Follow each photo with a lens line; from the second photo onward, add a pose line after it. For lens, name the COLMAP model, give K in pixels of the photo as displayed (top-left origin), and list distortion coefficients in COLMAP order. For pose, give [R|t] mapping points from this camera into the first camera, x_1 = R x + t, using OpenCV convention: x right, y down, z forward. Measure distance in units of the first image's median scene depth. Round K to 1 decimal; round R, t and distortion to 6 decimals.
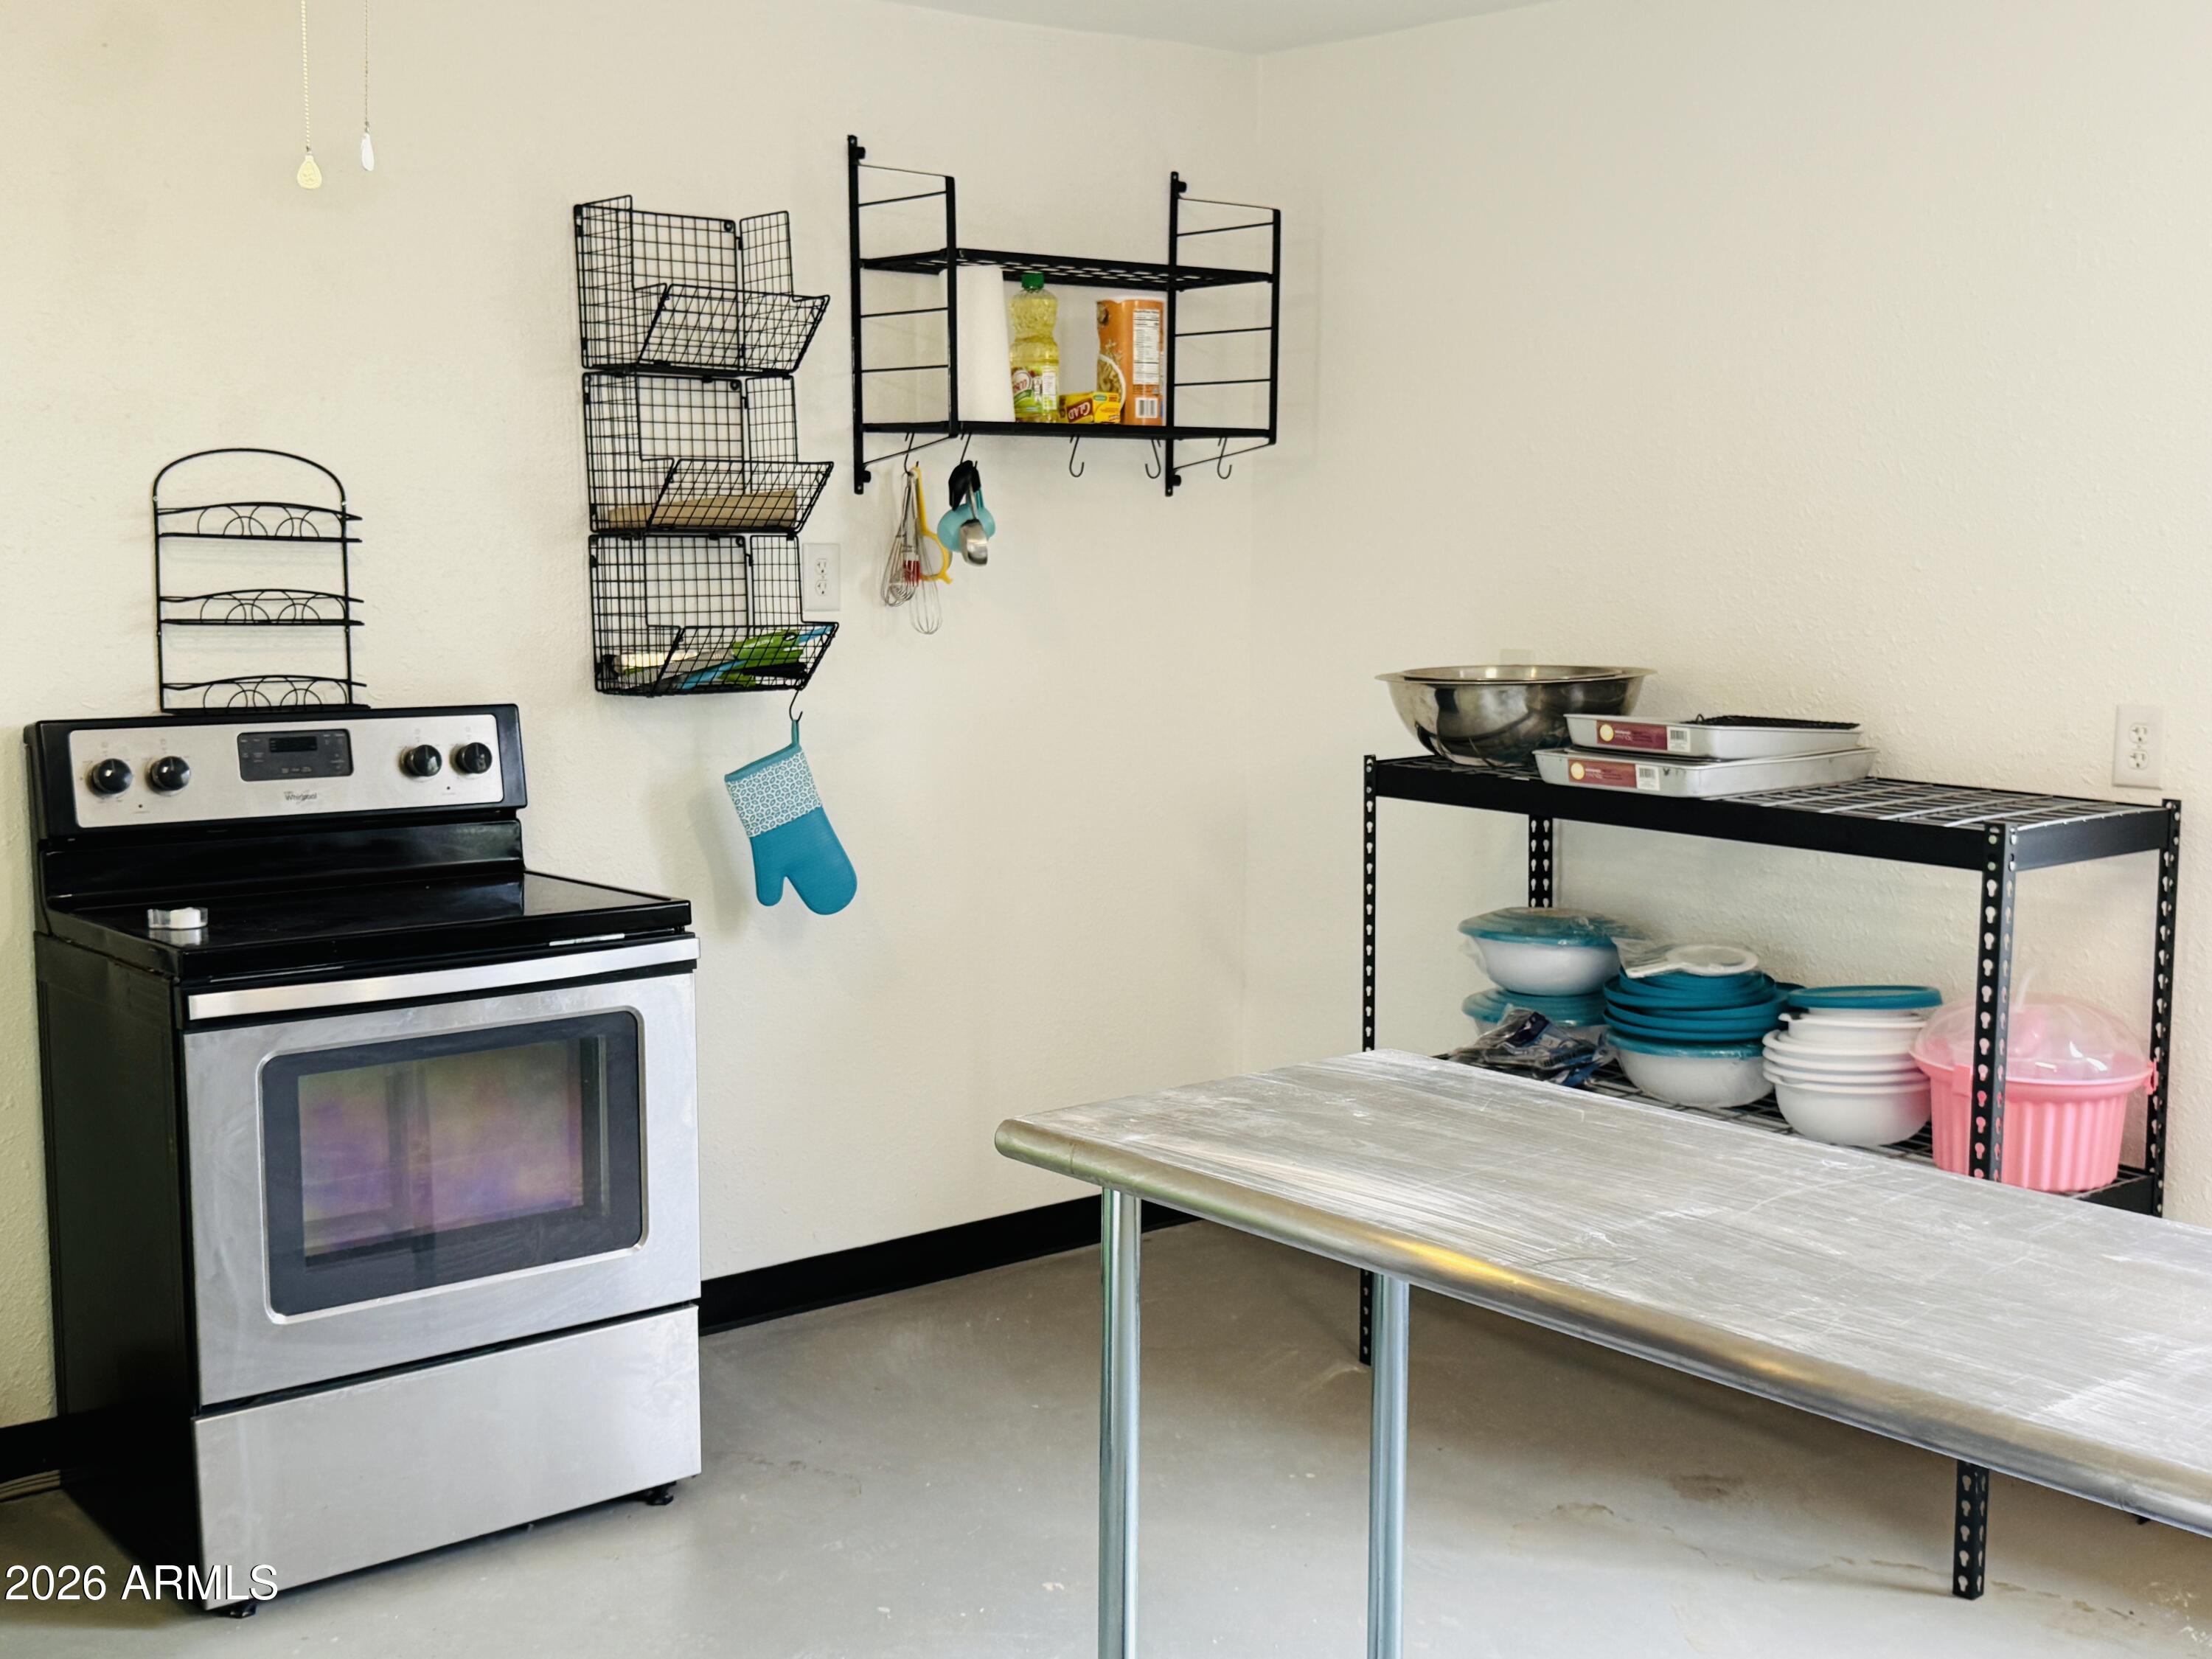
lens RADIAL K [[2550.2, 0, 1106.0], [0, 2550.2, 829.5], [0, 0, 1]] dist [0.198591, -0.363809]
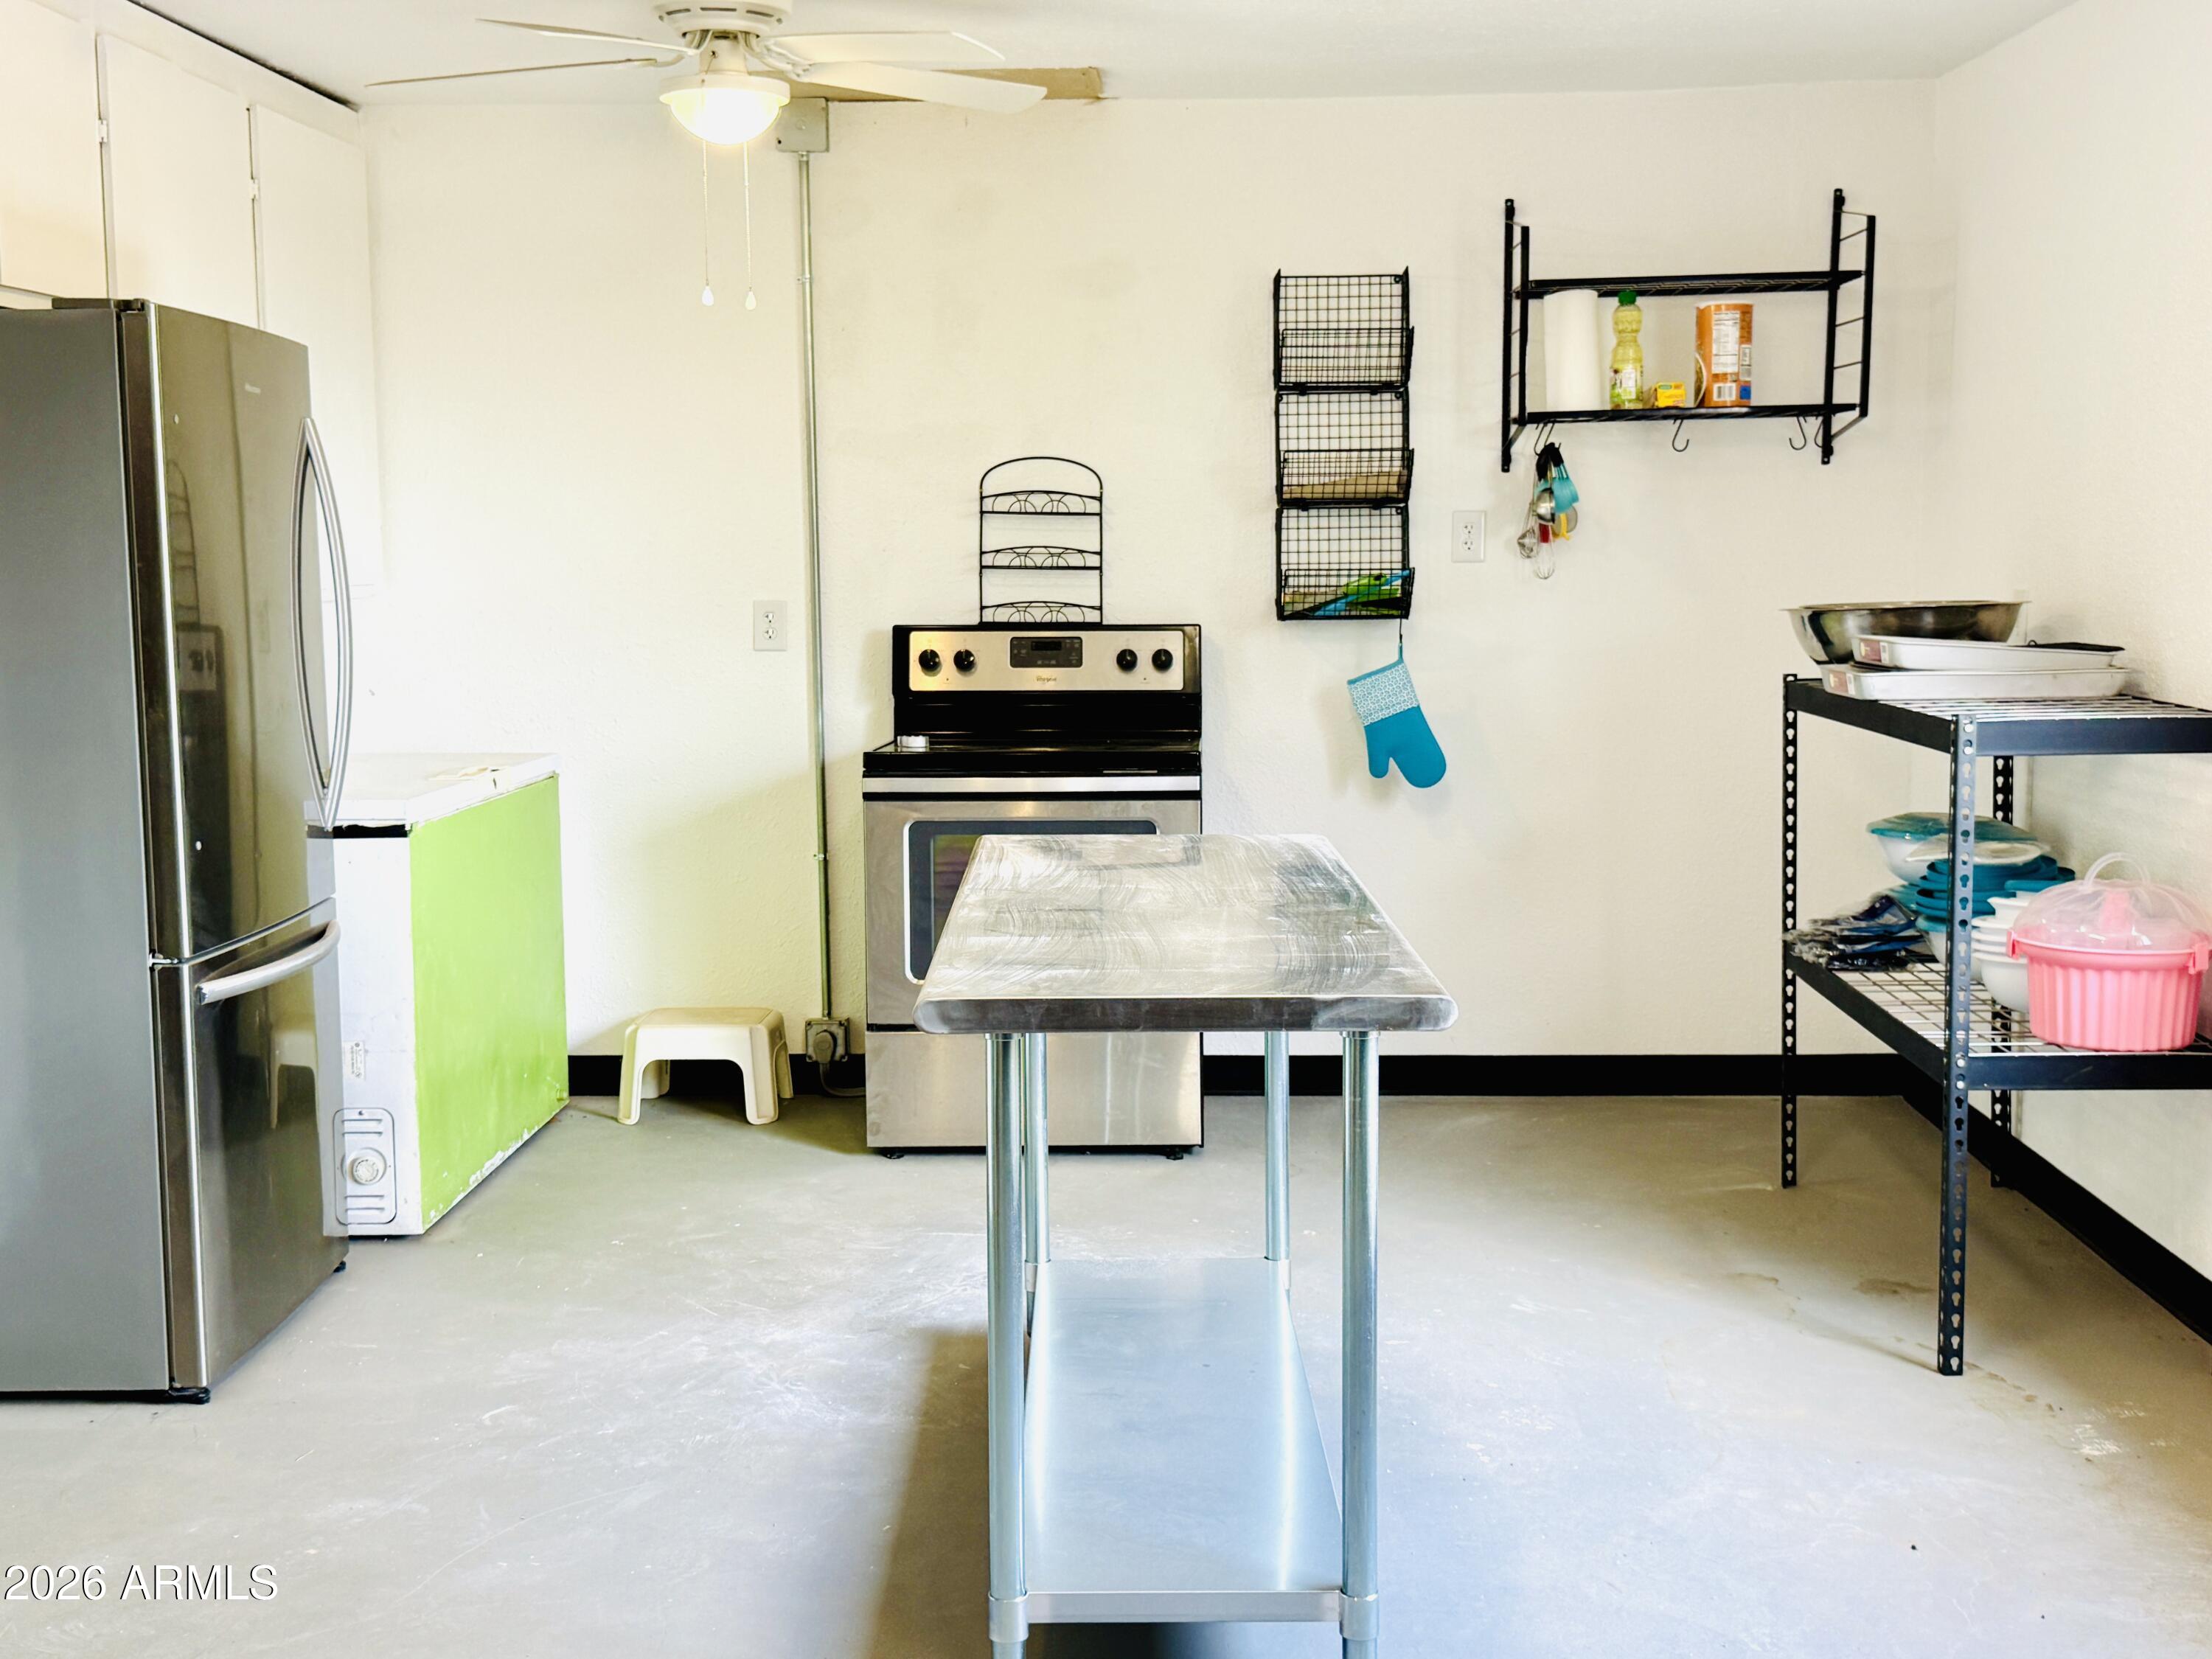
lens RADIAL K [[2550.2, 0, 1106.0], [0, 2550.2, 829.5], [0, 0, 1]] dist [0.198591, -0.363809]
pose [[0.750270, 0.061113, -0.658301, 0.670670], [-0.067129, 0.997614, 0.016105, 0.046100], [0.657714, 0.032107, 0.752583, -0.118946]]
